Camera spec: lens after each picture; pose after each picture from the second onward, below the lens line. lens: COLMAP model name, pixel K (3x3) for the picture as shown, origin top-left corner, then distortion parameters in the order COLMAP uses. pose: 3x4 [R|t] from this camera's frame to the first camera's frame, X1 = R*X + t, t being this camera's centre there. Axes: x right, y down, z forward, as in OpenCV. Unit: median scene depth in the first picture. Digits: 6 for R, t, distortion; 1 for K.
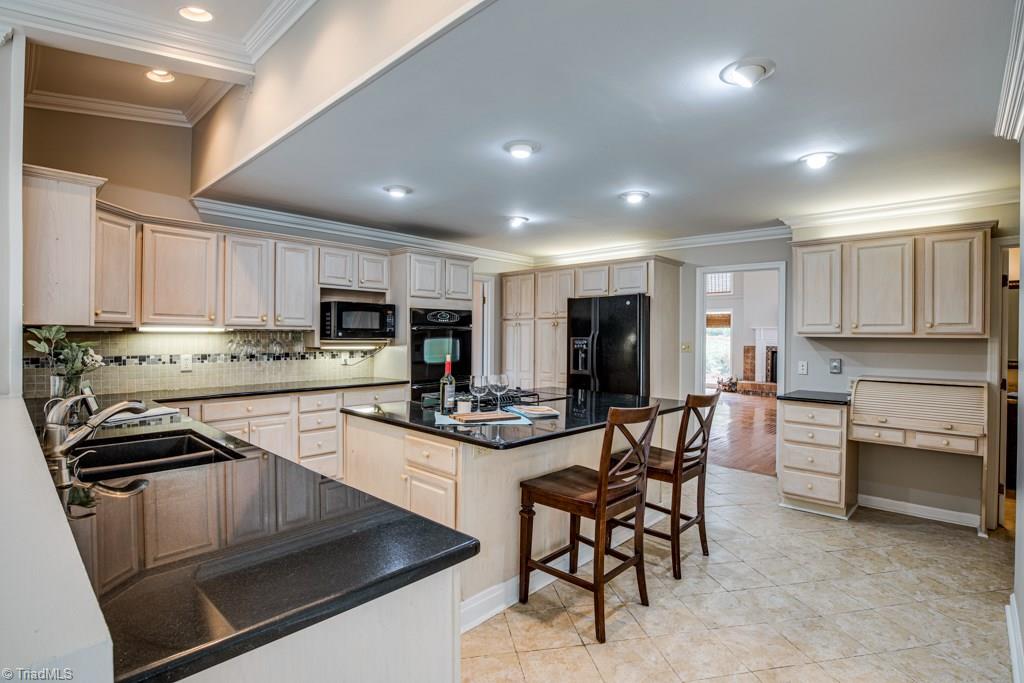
lens RADIAL K [[496.9, 0, 516.1], [0, 496.9, 338.9], [0, 0, 1]] dist [-0.021104, 0.000729]
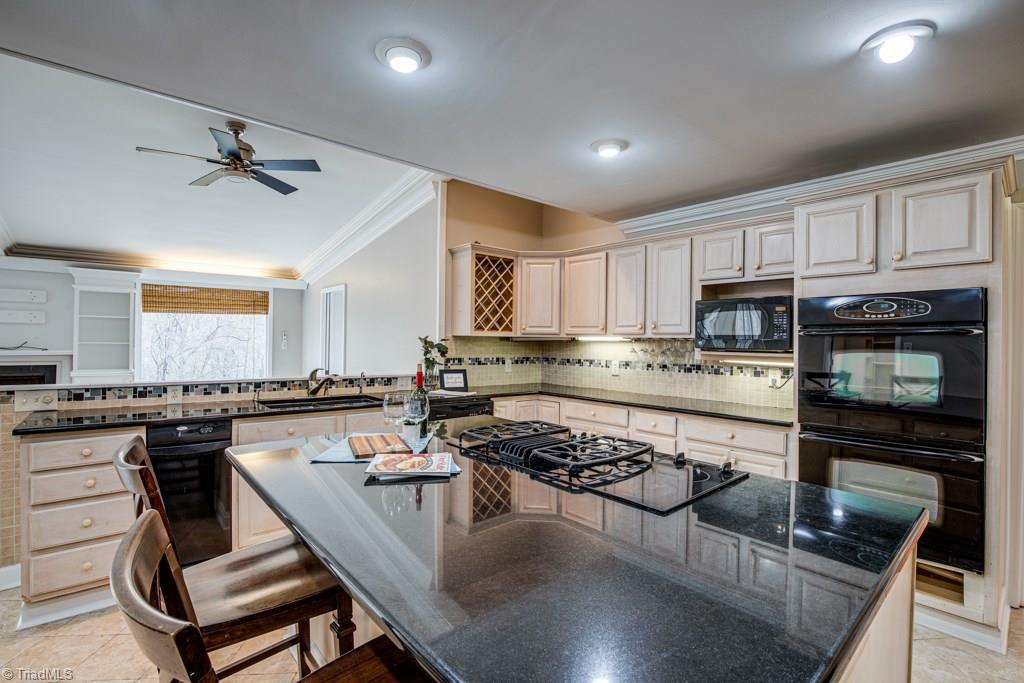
lens RADIAL K [[466.3, 0, 517.3], [0, 466.3, 340.0], [0, 0, 1]] dist [-0.028173, 0.000626]
pose [[-0.096921, -0.009856, -0.995243, 0.371945], [-0.021314, 0.999742, -0.007825, -0.002549], [0.995064, 0.020454, -0.097106, 0.752876]]
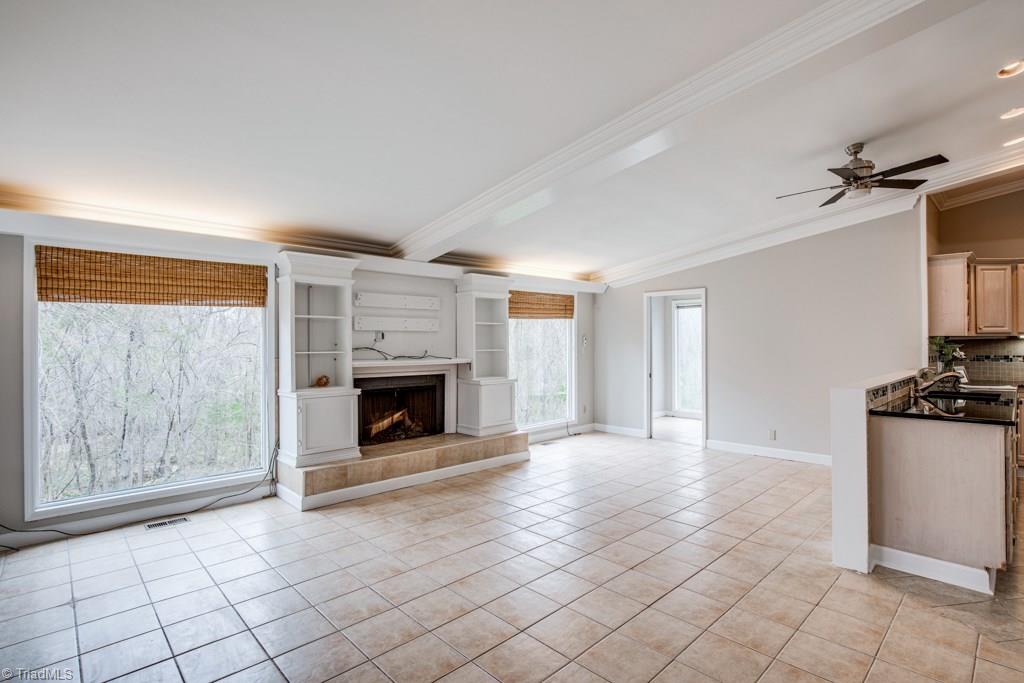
lens RADIAL K [[496.9, 0, 516.1], [0, 496.9, 338.9], [0, 0, 1]] dist [-0.021104, 0.000729]
pose [[-0.045527, -0.009979, -0.998913, 0.565091], [-0.001867, 0.999949, -0.009904, 0.002325], [0.998961, 0.001414, -0.045543, -0.319769]]
